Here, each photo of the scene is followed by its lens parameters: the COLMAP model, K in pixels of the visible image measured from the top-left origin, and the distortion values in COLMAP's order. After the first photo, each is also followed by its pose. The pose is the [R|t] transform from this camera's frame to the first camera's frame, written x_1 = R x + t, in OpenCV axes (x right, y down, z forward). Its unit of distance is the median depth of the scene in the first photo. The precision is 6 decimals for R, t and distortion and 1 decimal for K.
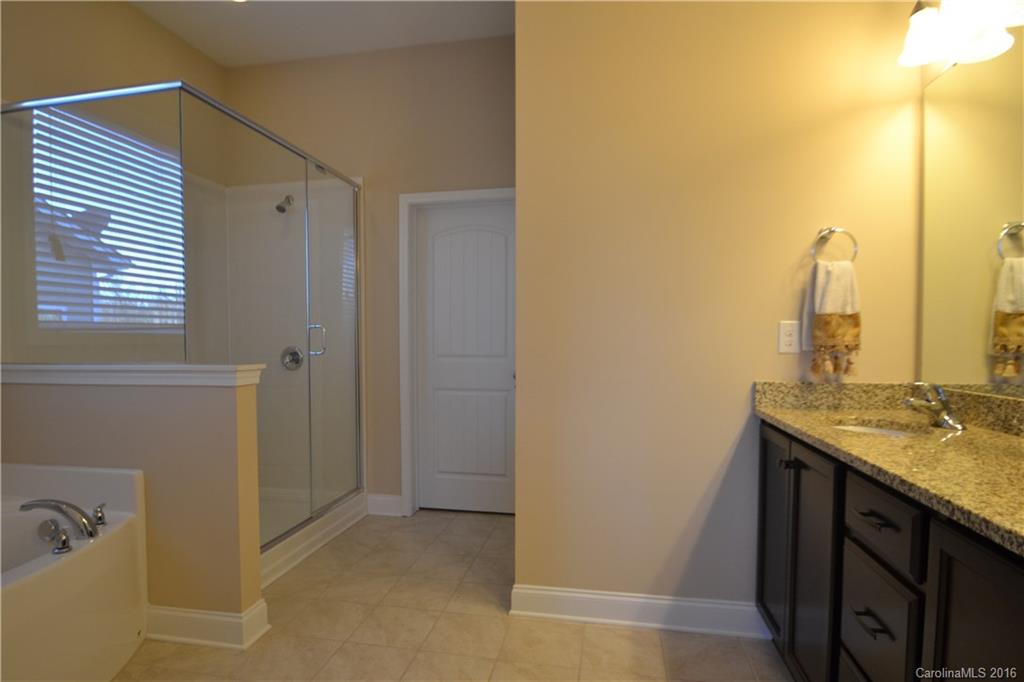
lens RADIAL K [[527.4, 0, 512.0], [0, 527.4, 341.0], [0, 0, 1]] dist [-0.000108, 0.000359]
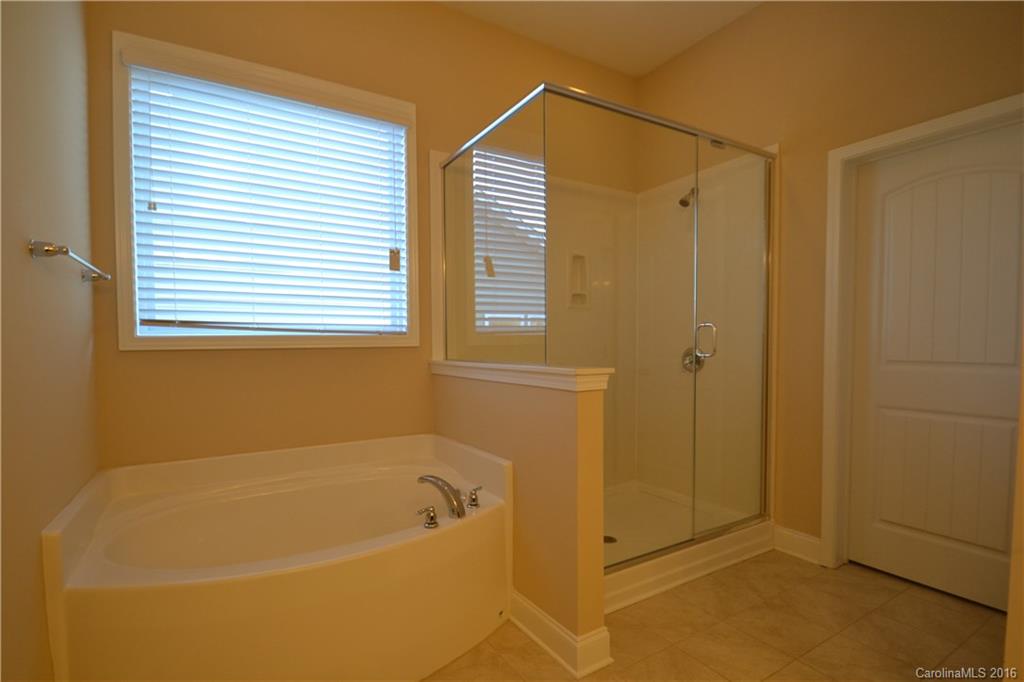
lens RADIAL K [[498.3, 0, 508.3], [0, 498.3, 358.2], [0, 0, 1]] dist [0.046239, -0.037868]
pose [[0.676214, 0.024620, -0.736293, 0.035969], [0.001511, 0.999393, 0.034804, -0.003206], [0.736703, -0.024647, 0.675767, 0.244901]]
